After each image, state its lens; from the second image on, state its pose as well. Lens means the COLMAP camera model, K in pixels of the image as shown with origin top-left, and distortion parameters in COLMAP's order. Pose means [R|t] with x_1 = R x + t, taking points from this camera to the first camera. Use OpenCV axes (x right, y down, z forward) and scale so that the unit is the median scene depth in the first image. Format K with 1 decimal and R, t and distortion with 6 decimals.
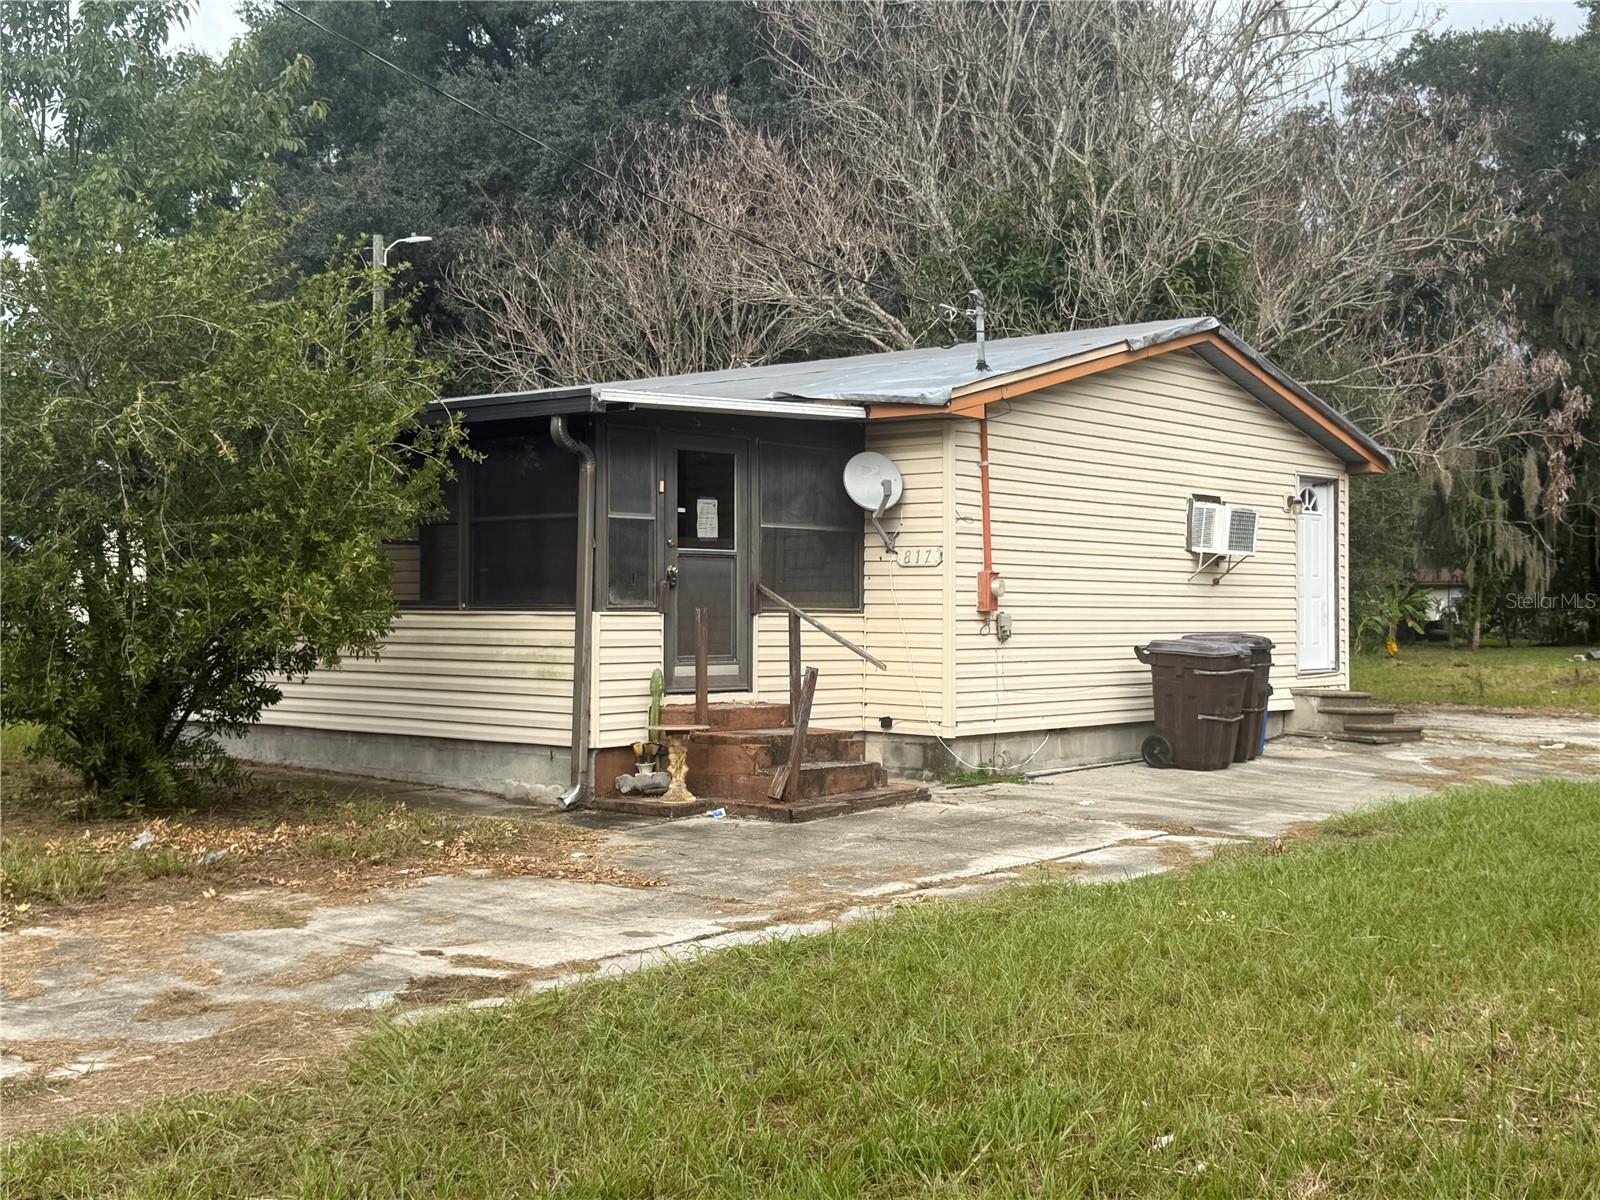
lens RADIAL K [[1894.0, 0, 798.7], [0, 1894.0, 600.6], [0, 0, 1]] dist [0.036257, 0.000000]
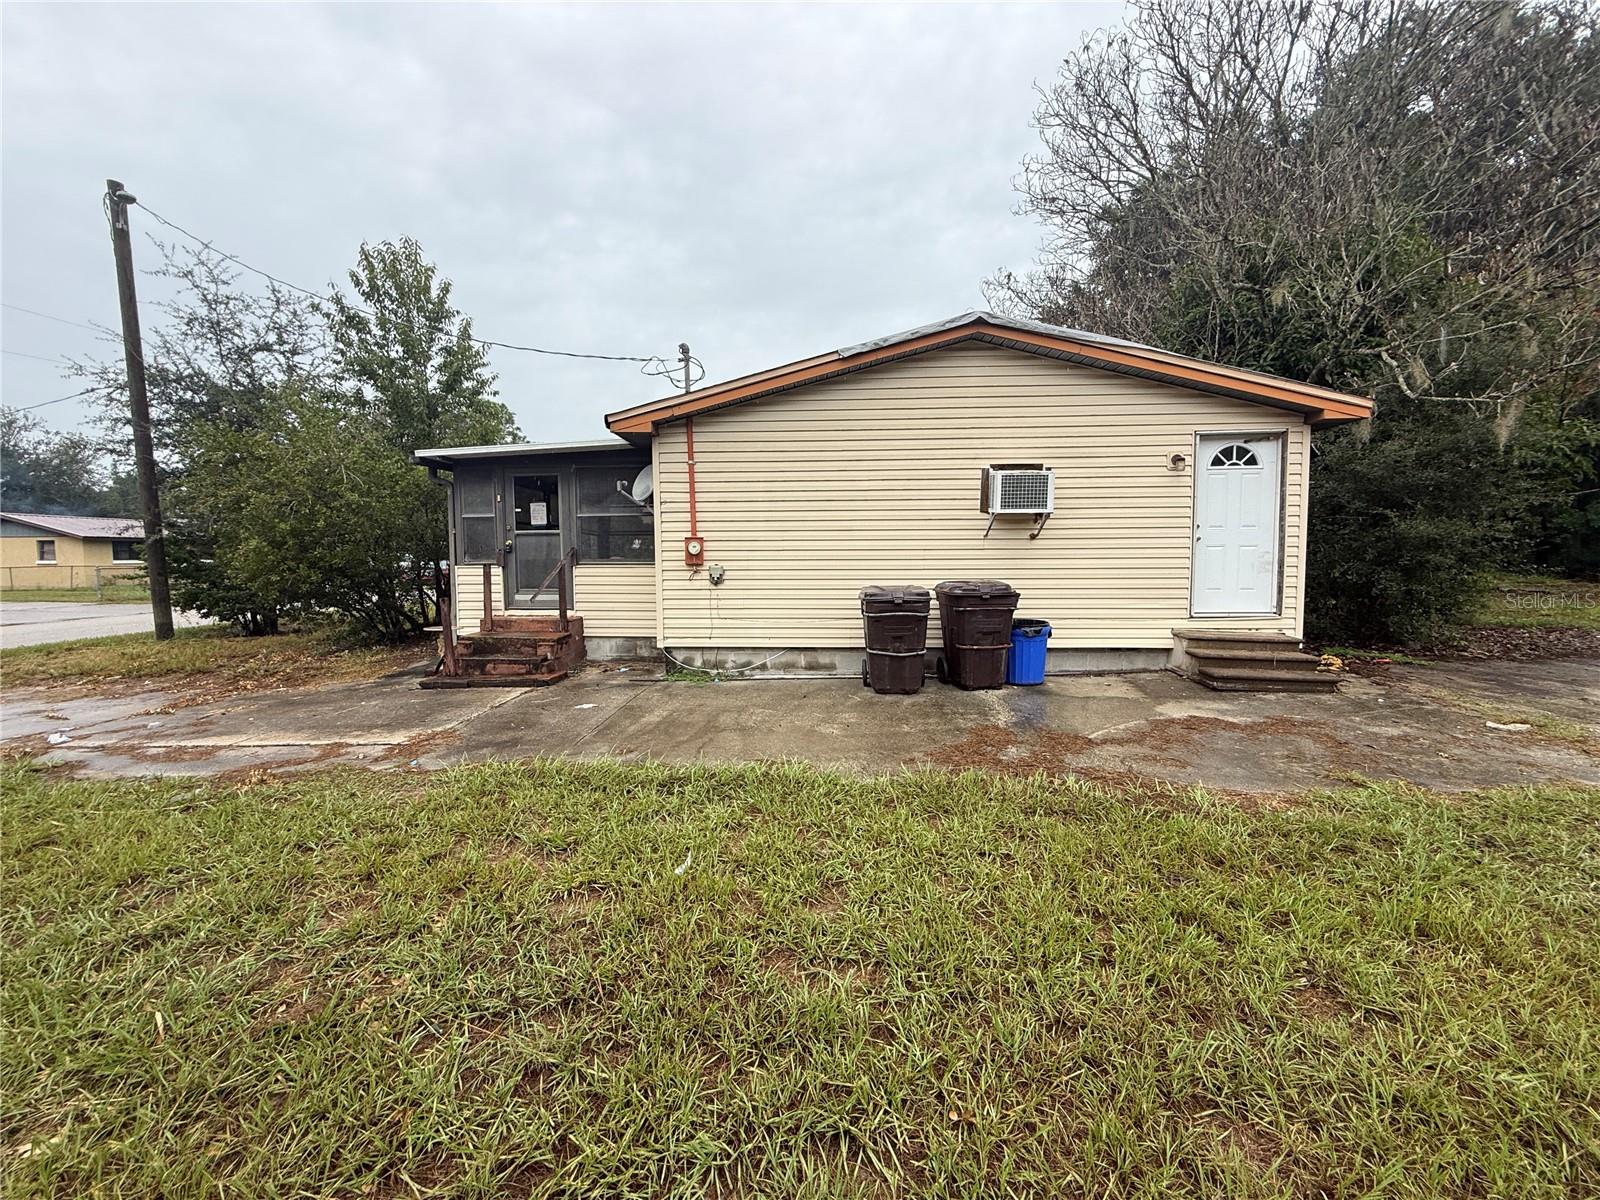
lens RADIAL K [[642.0, 0, 800.4], [0, 642.0, 601.9], [0, 0, 1]] dist [-0.002731, -0.000140]
pose [[0.597583, 0.045202, -0.800532, 0.544406], [0.013304, 0.997713, 0.066267, 0.003086], [0.801697, -0.050250, 0.595615, 0.761158]]
